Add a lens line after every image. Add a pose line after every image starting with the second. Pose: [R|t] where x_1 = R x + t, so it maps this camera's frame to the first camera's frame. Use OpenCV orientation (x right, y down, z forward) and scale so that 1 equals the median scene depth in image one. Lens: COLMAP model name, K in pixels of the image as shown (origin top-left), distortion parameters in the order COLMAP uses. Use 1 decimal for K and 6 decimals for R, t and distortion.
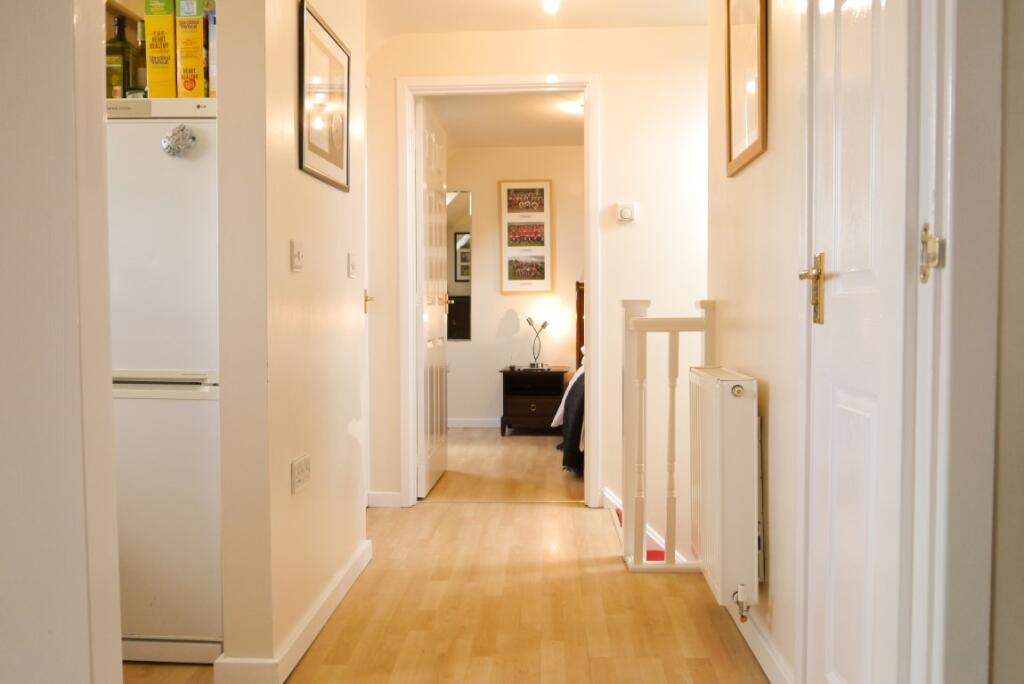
lens RADIAL K [[845.6, 0, 513.4], [0, 845.6, 344.0], [0, 0, 1]] dist [-0.013784, -0.012363]
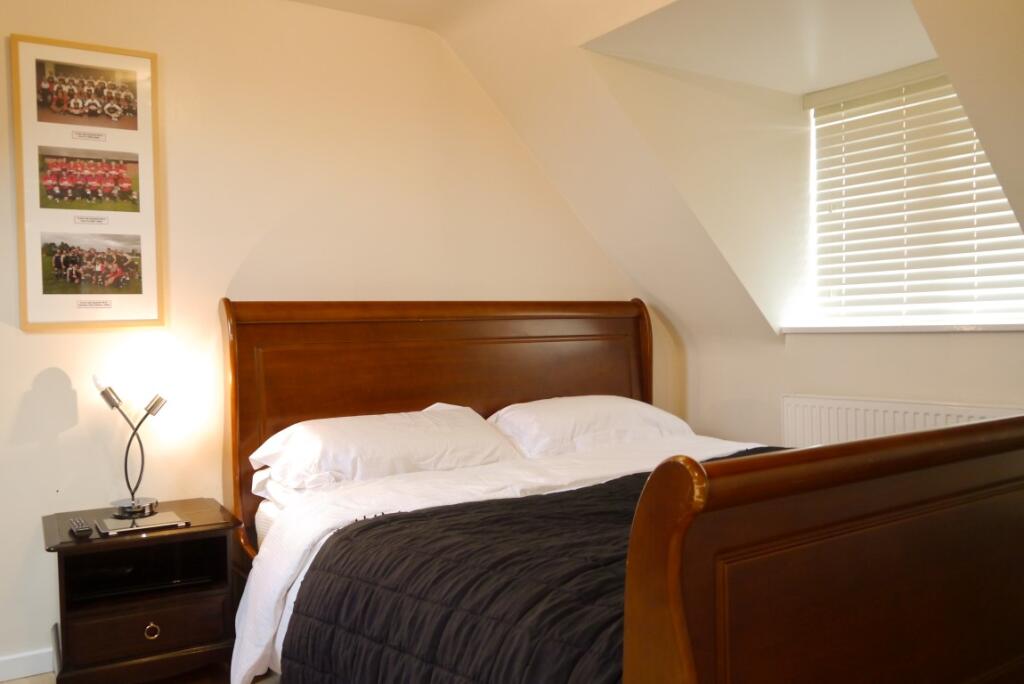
lens RADIAL K [[845.6, 0, 514.9], [0, 845.6, 340.2], [0, 0, 1]] dist [-0.013784, -0.012363]
pose [[0.806118, -0.027591, 0.591111, -0.060953], [0.026208, 0.999597, 0.010917, -0.052841], [-0.591174, 0.006691, 0.806516, 0.558250]]
